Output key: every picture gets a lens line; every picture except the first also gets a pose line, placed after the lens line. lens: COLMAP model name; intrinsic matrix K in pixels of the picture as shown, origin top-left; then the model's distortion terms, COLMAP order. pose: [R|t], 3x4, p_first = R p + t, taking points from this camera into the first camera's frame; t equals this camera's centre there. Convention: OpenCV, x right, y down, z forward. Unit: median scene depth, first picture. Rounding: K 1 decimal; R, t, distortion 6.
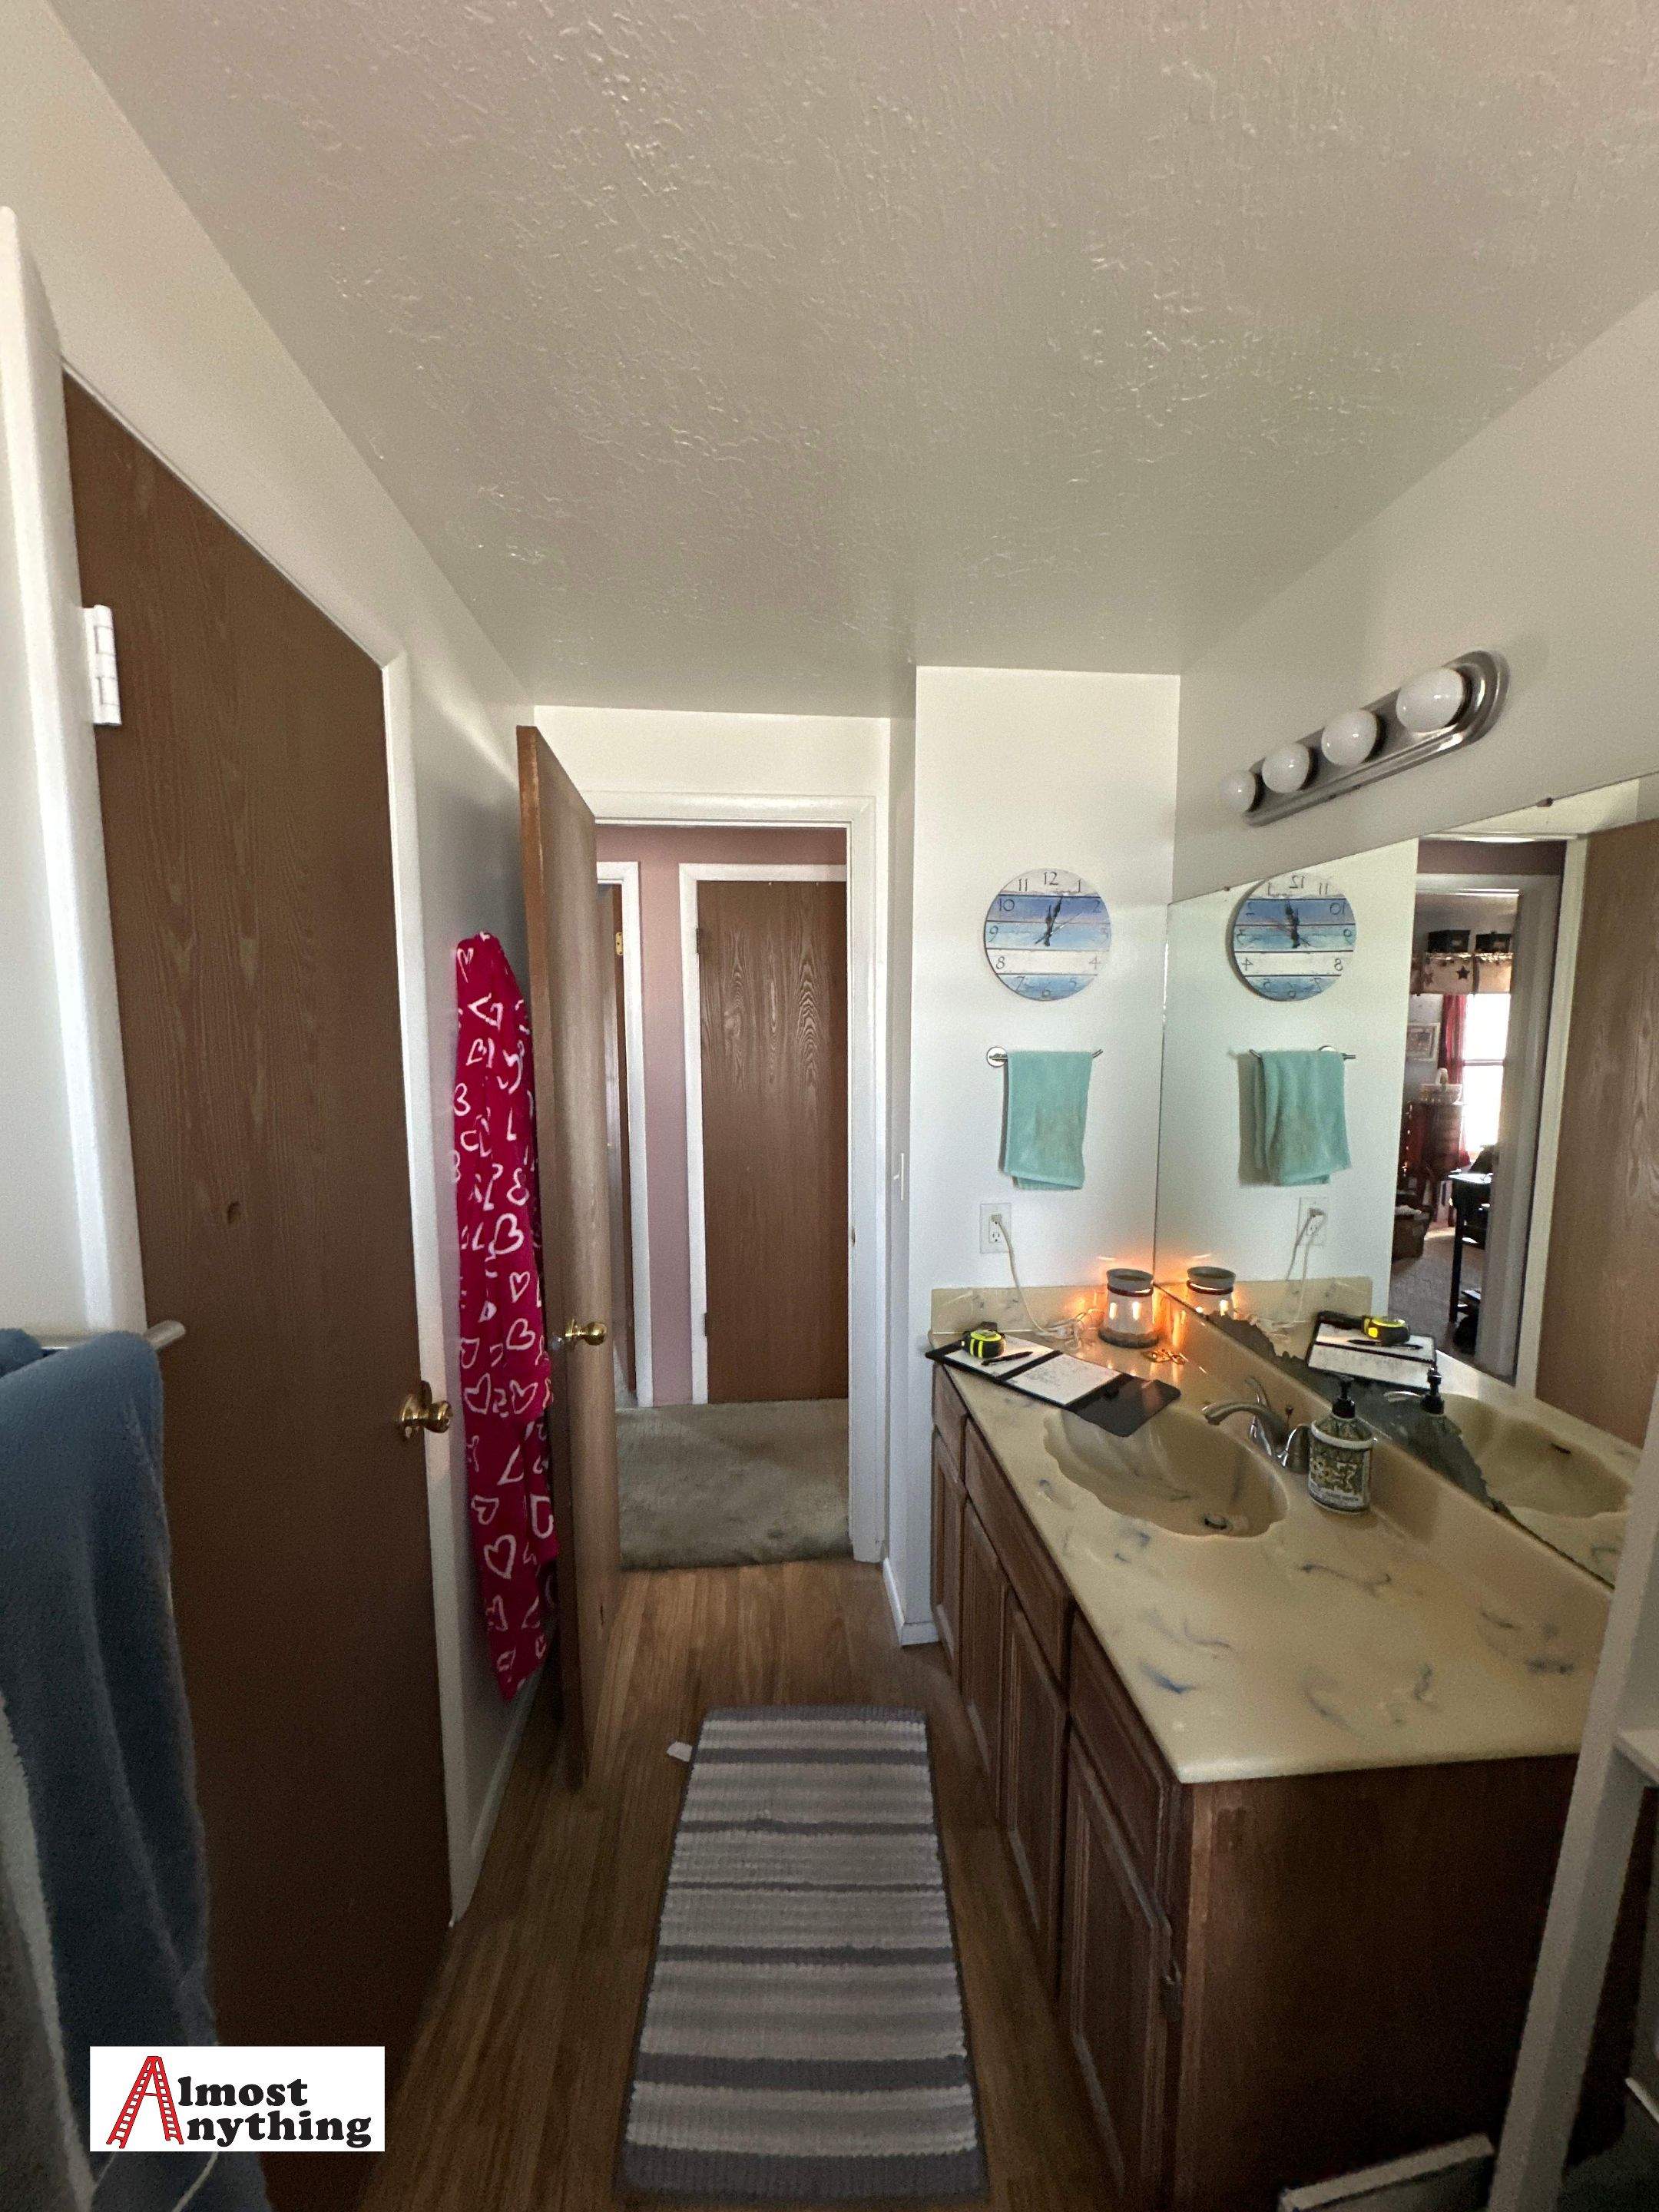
lens RADIAL K [[884.1, 0, 829.5], [0, 884.1, 1106.0], [0, 0, 1]] dist [-0.001988, 0.000181]
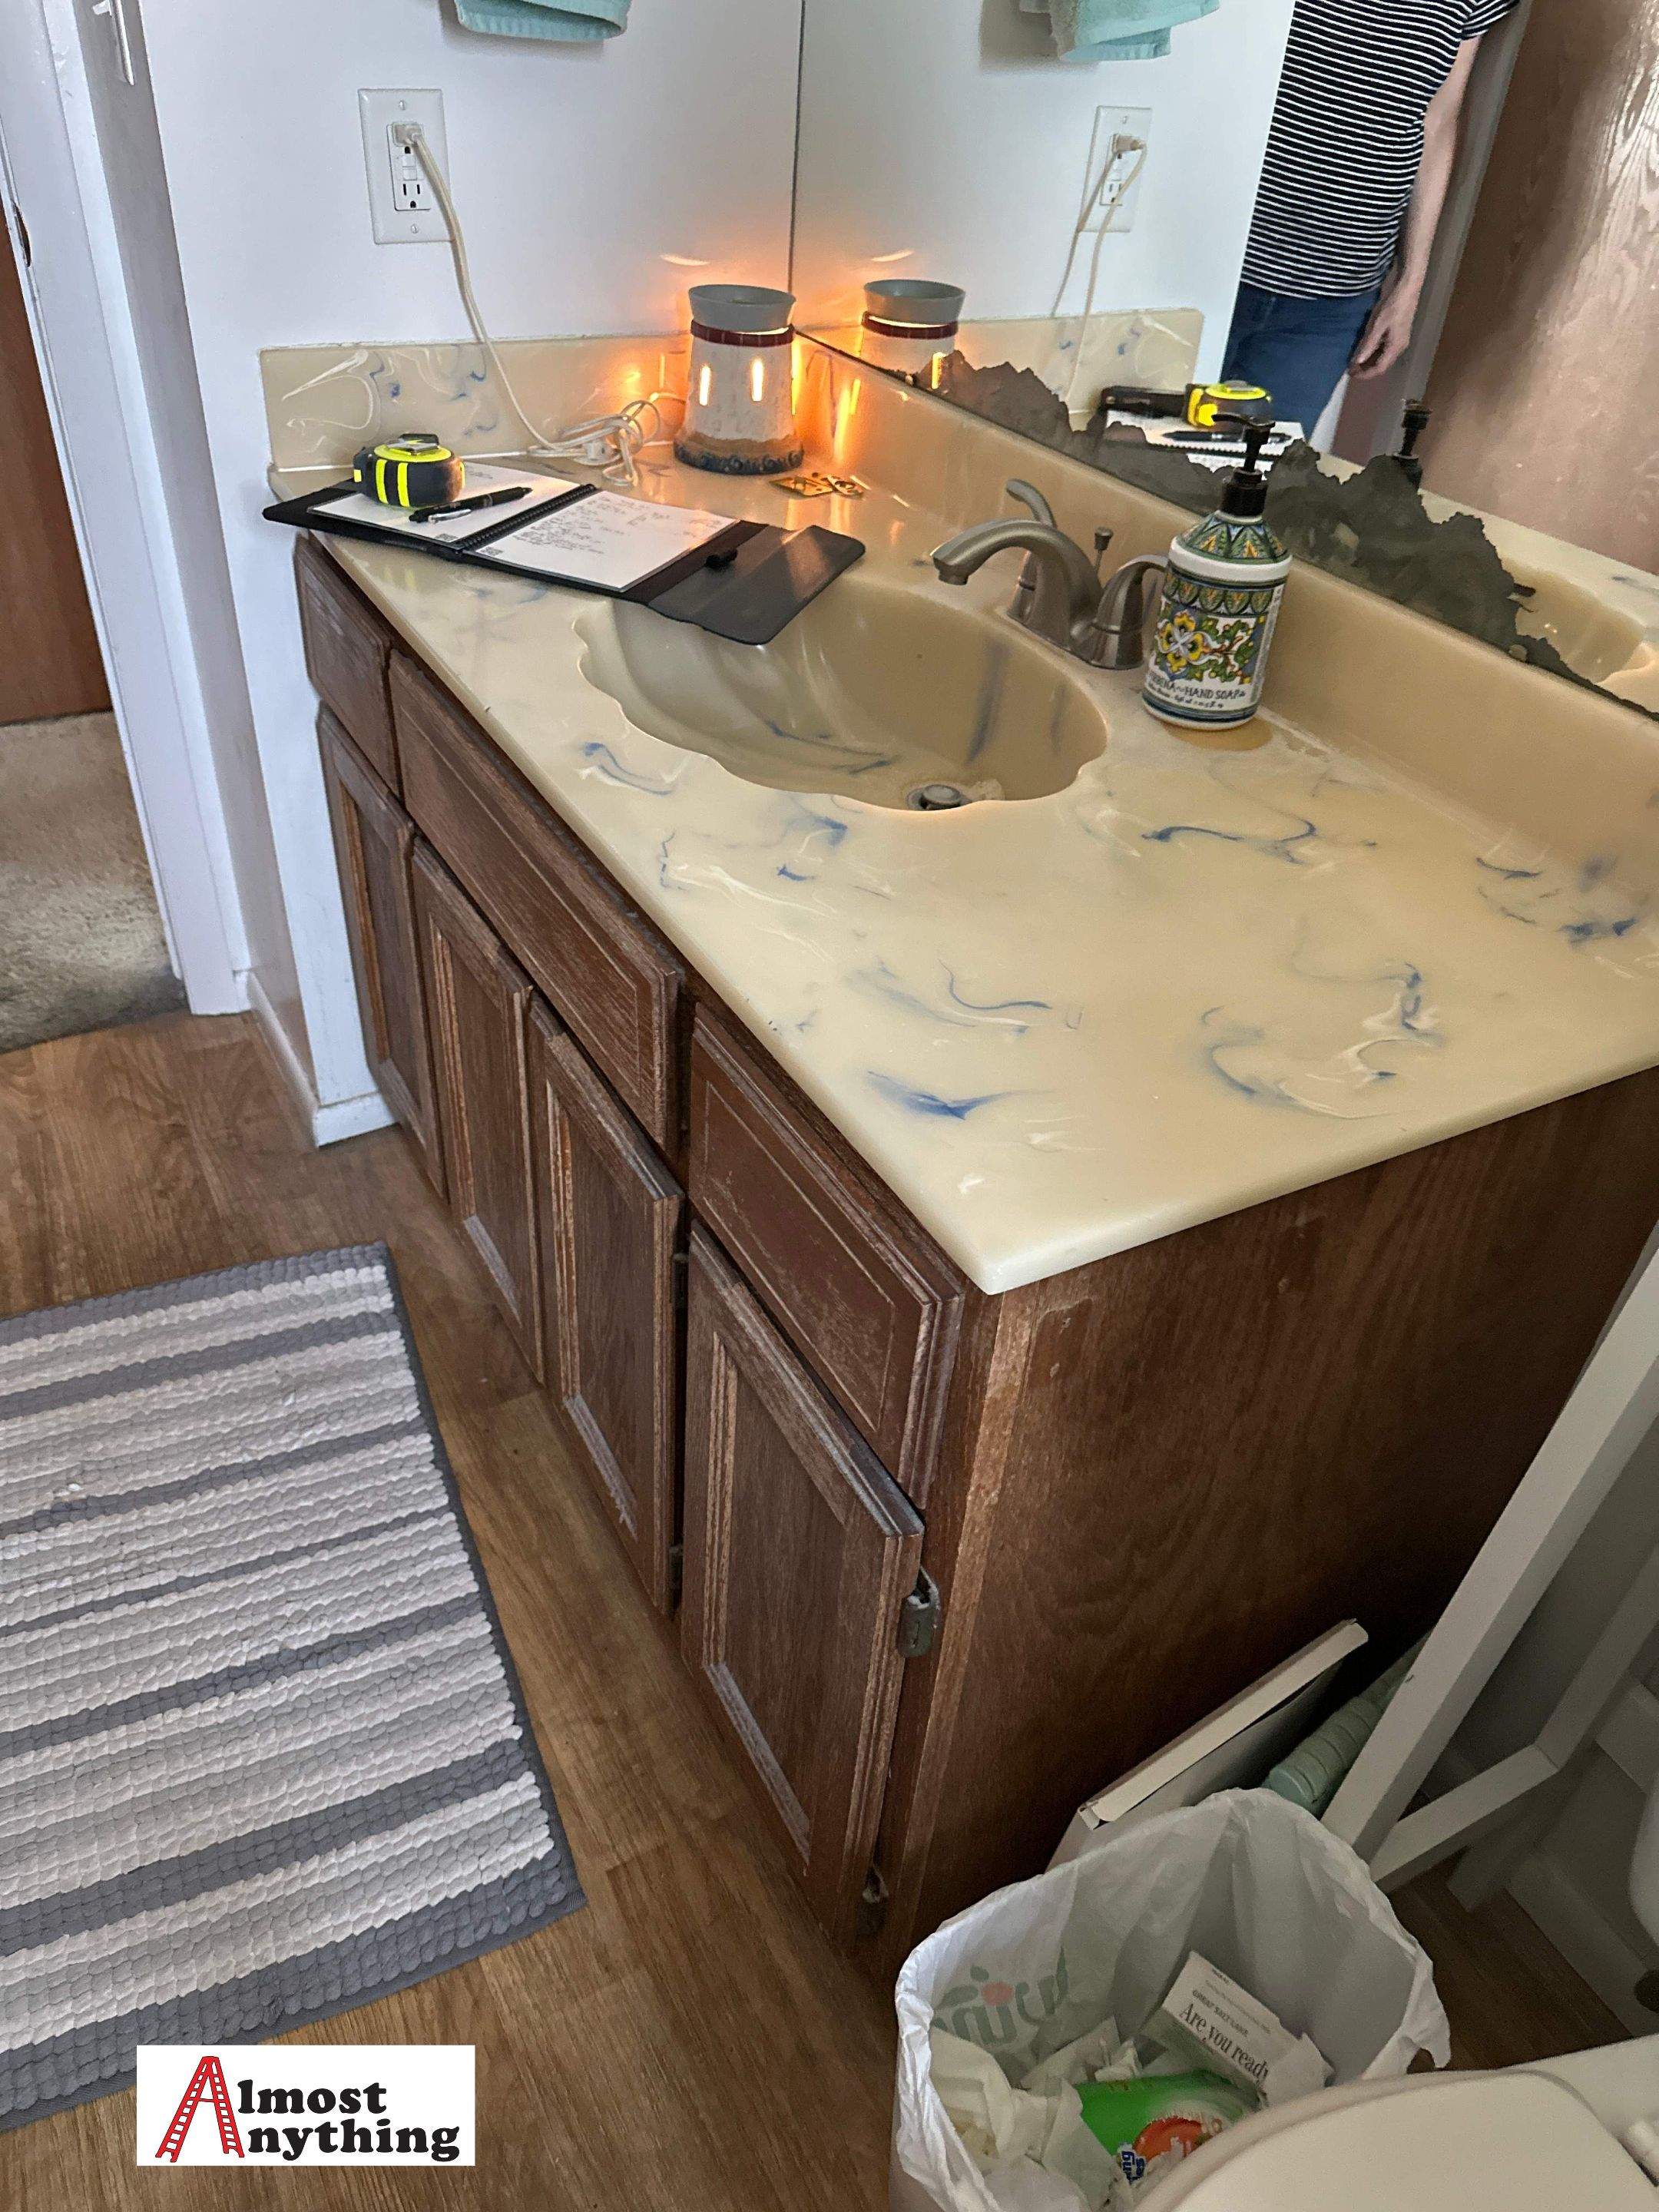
lens RADIAL K [[1570.9, 0, 829.5], [0, 1570.9, 1106.0], [0, 0, 1]] dist [0.132911, -0.257231]
pose [[0.913606, -0.194546, 0.357038, 0.038406], [-0.020875, 0.854503, 0.519026, 0.153759], [-0.406064, -0.481639, 0.776618, 0.252226]]
